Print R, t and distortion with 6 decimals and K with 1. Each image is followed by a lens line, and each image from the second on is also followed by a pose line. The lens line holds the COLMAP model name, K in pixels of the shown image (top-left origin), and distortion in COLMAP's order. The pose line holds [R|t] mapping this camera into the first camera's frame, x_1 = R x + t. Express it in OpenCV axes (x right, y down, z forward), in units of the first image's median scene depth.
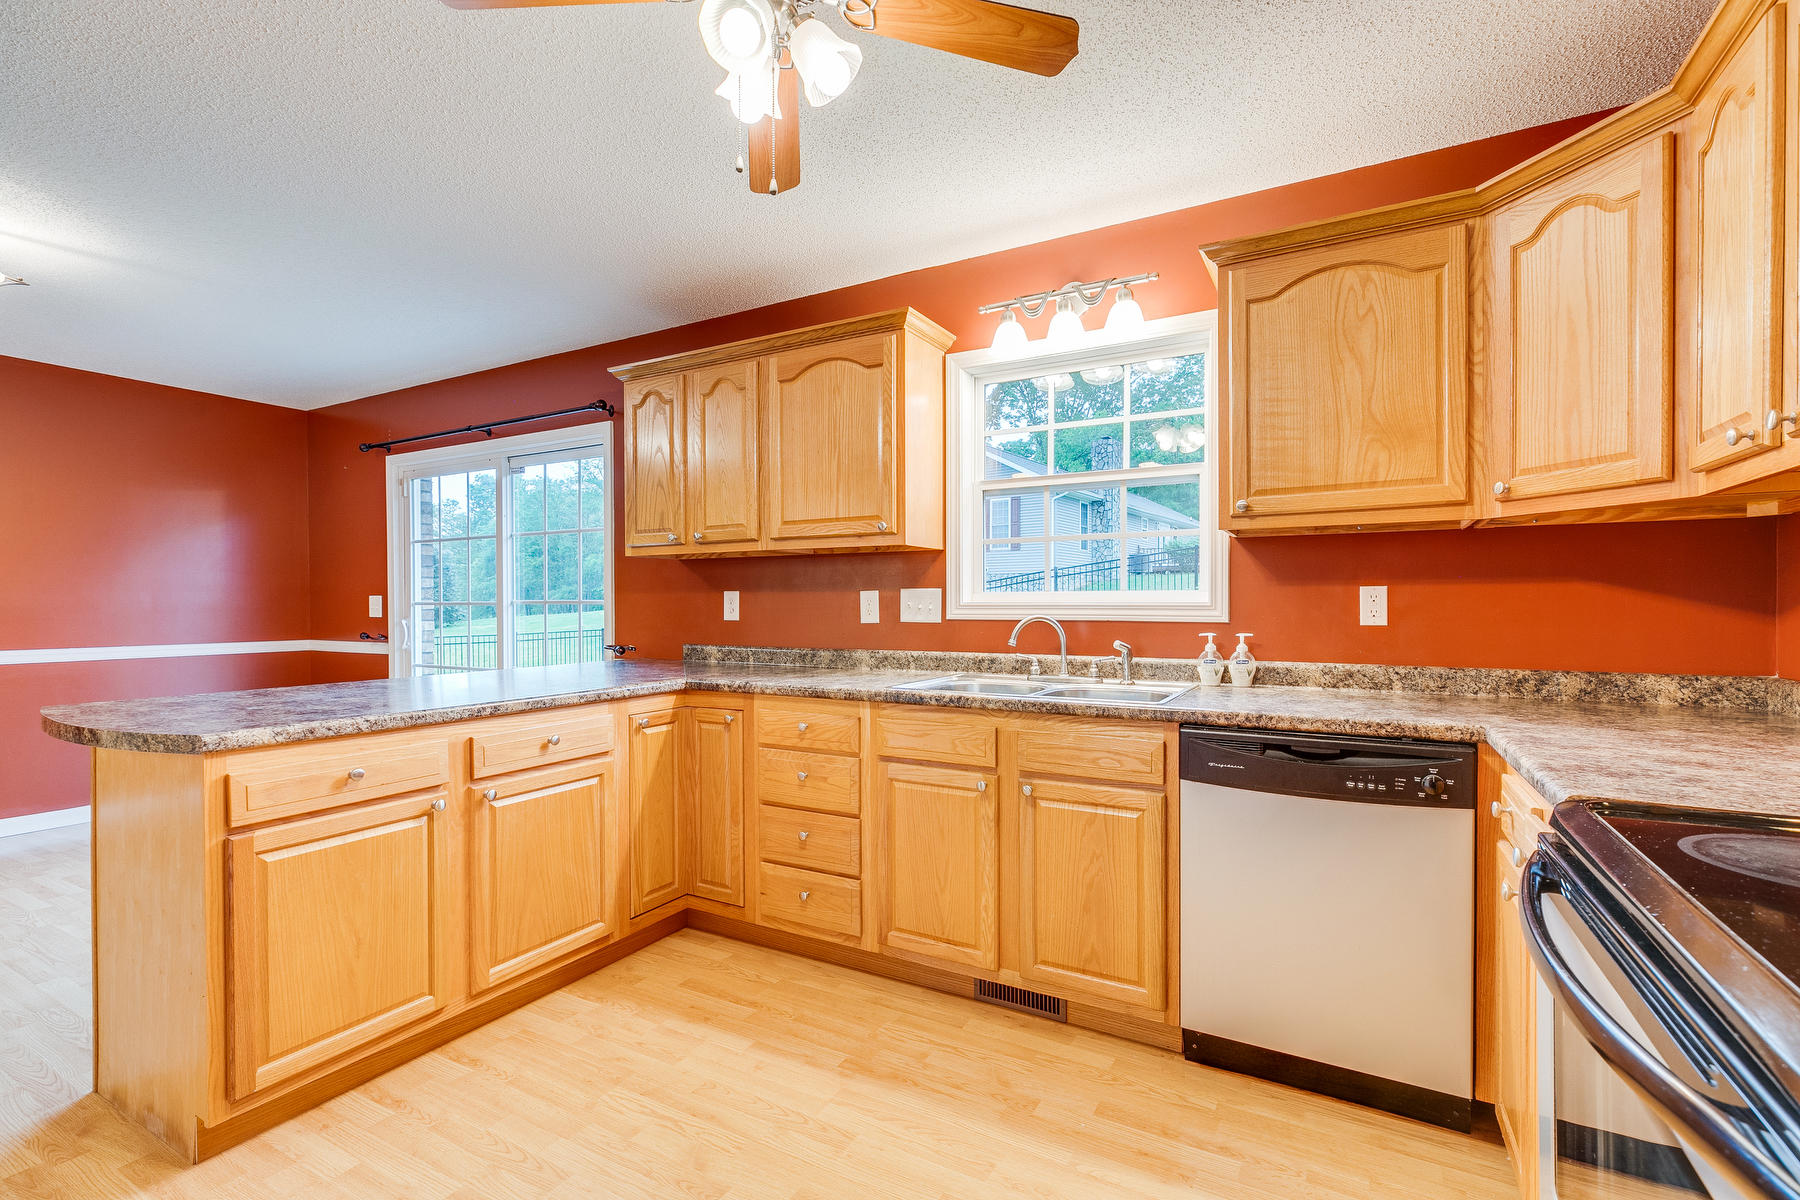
lens RADIAL K [[809.4, 0, 879.2], [0, 809.4, 605.3], [0, 0, 1]] dist [0.009041, -0.000892]
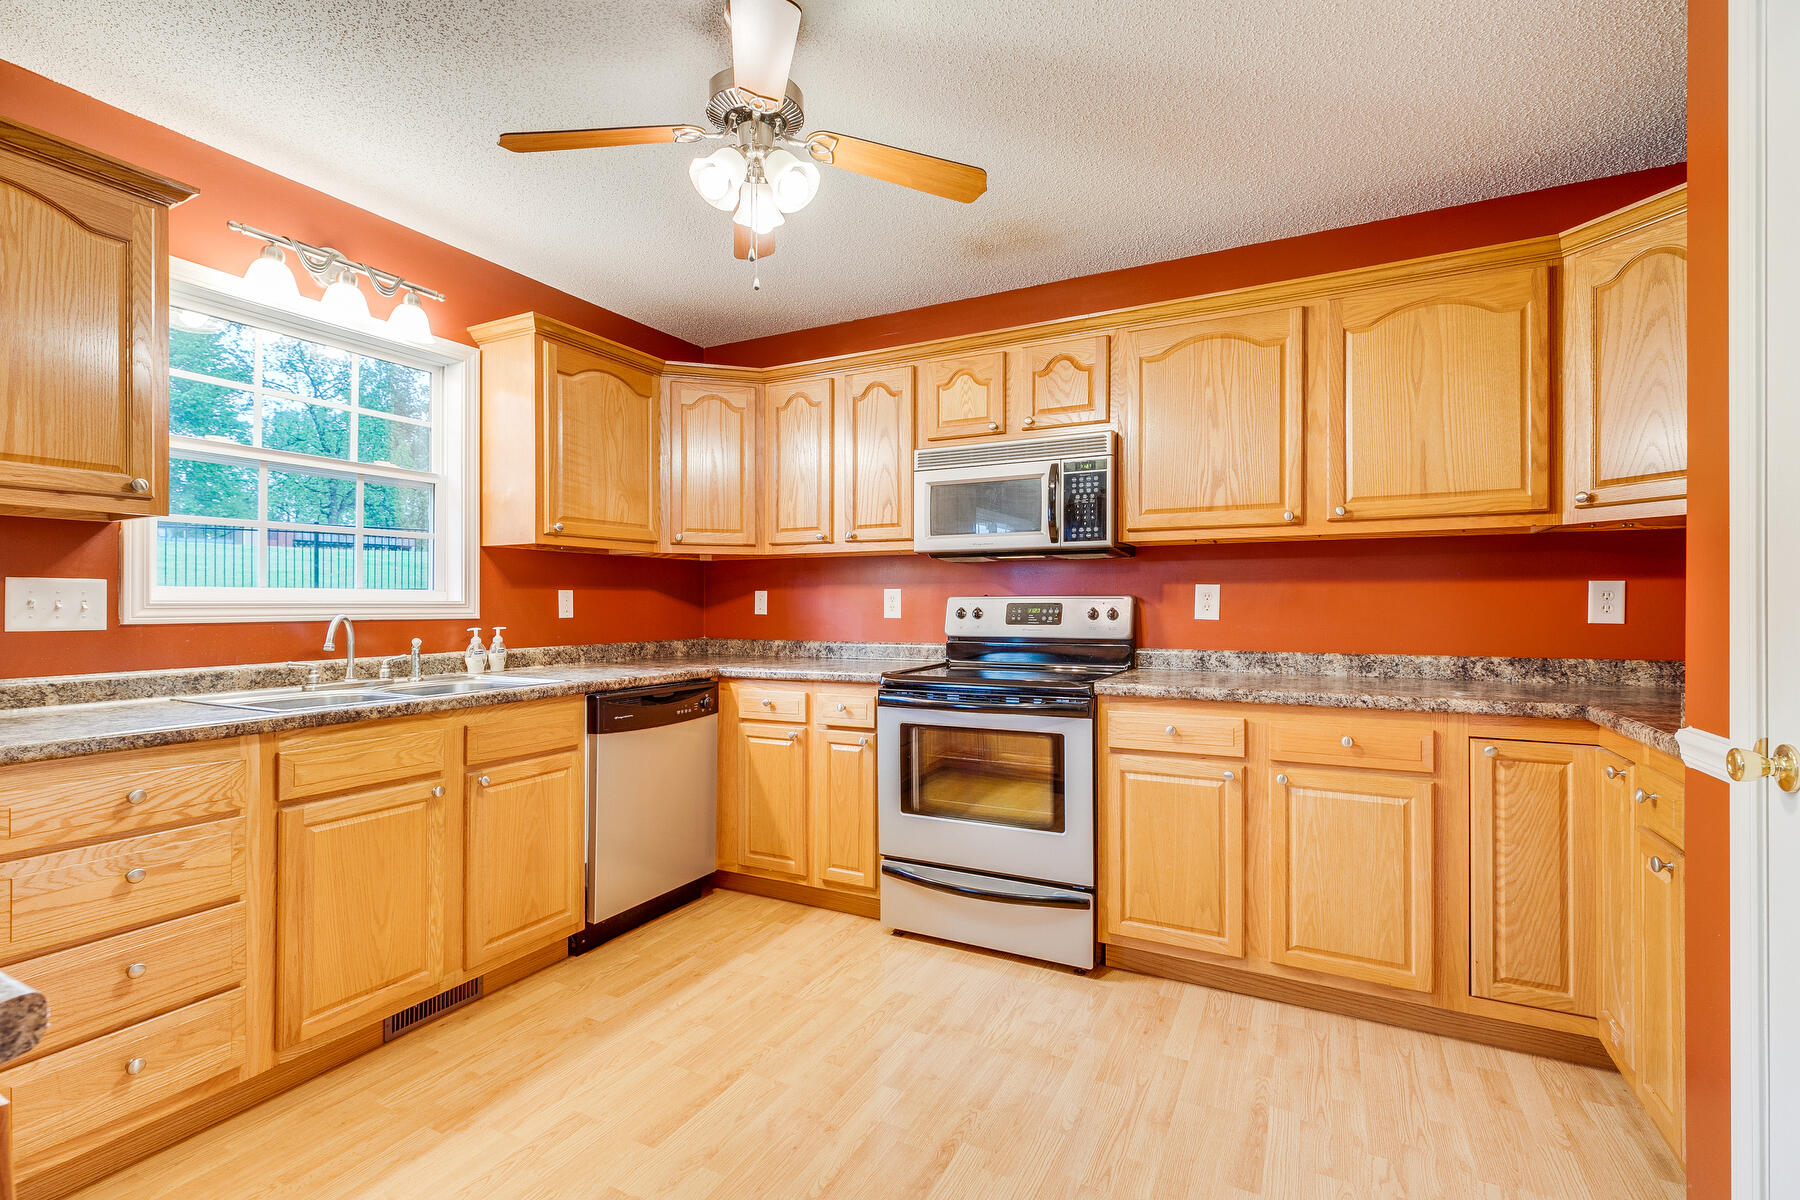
lens RADIAL K [[809.4, 0, 902.7], [0, 809.4, 605.0], [0, 0, 1]] dist [0.009041, -0.000892]
pose [[-0.038707, 0.001859, 0.999249, -0.753553], [0.008649, 0.999961, -0.001526, 0.008387], [-0.999213, 0.008584, -0.038722, 0.433134]]
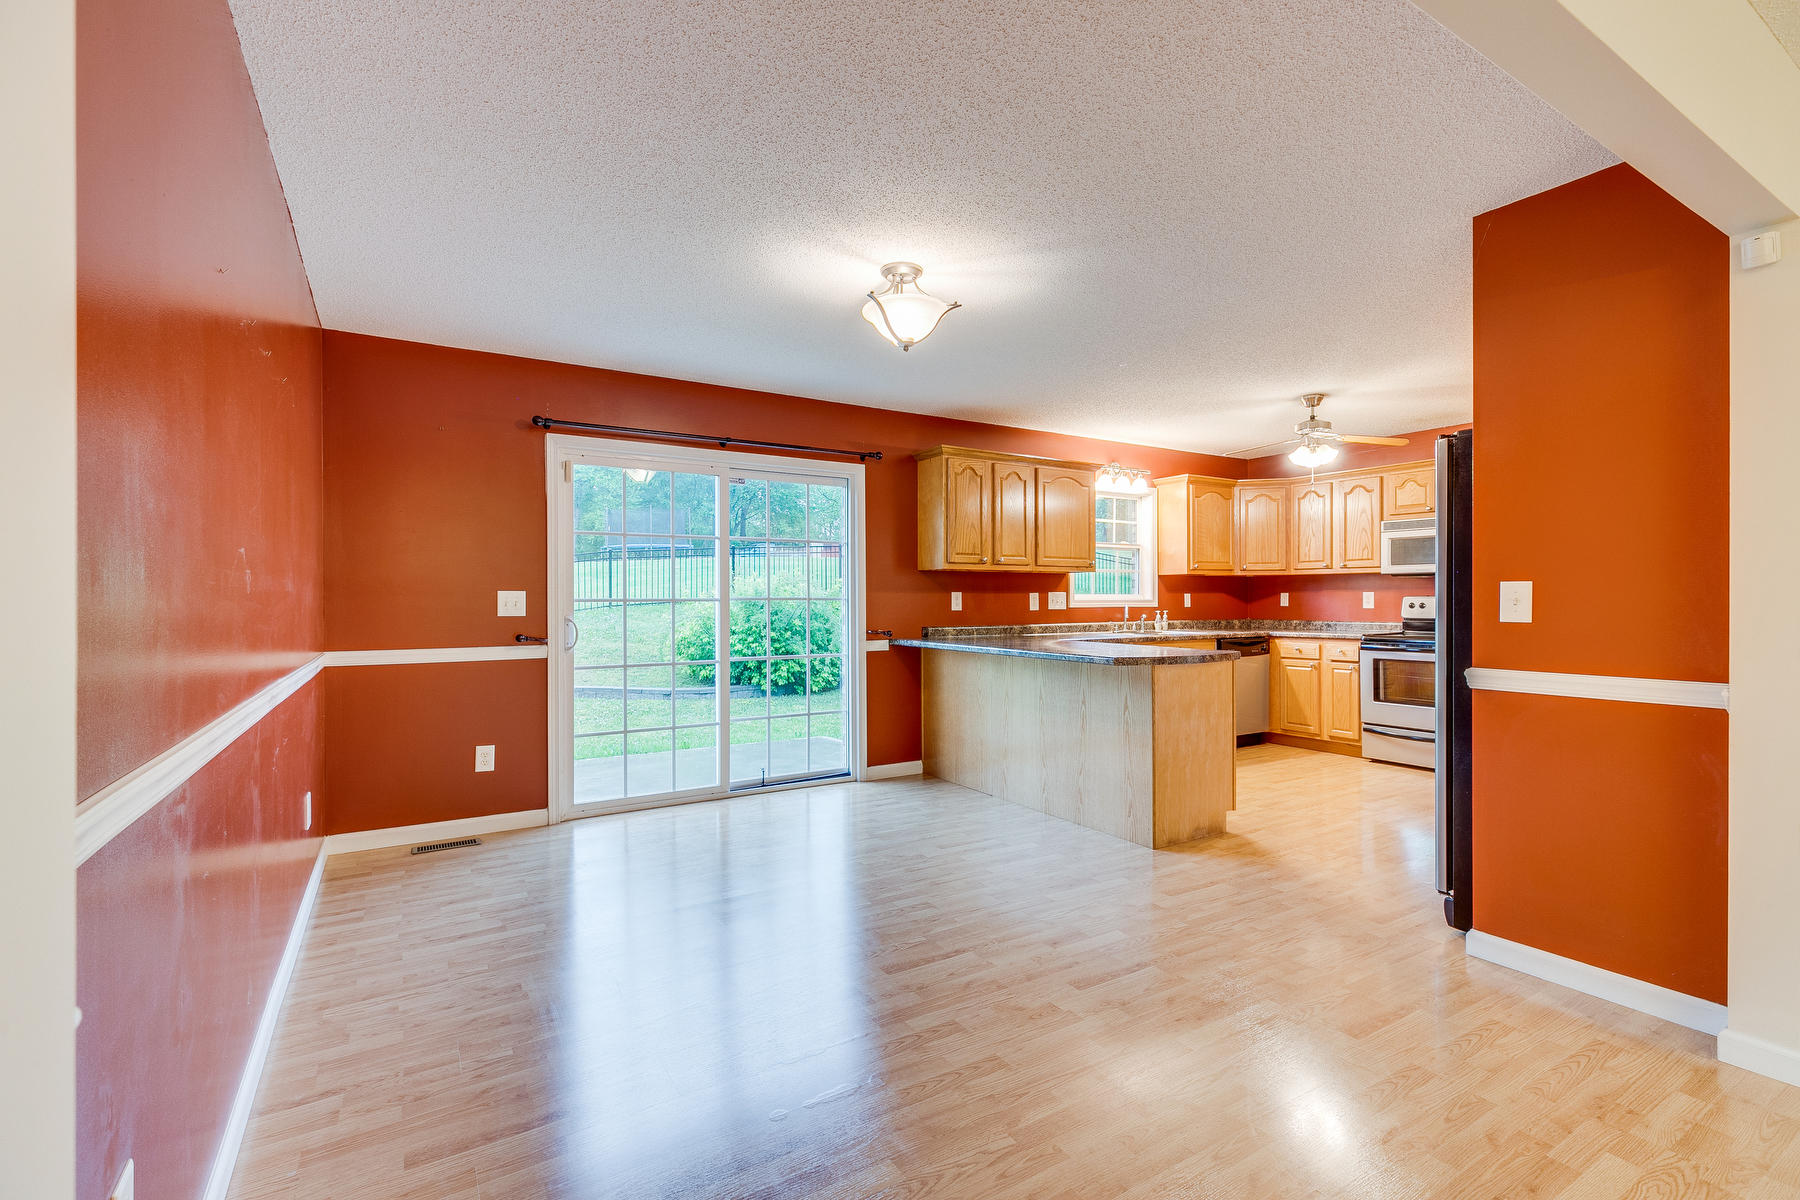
lens RADIAL K [[809.4, 0, 899.2], [0, 809.4, 593.6], [0, 0, 1]] dist [0.009041, -0.000892]
pose [[0.477330, 0.008952, 0.878679, -2.280747], [0.006167, 0.999889, -0.013537, 0.008462], [-0.878702, 0.011881, 0.477222, 0.474152]]
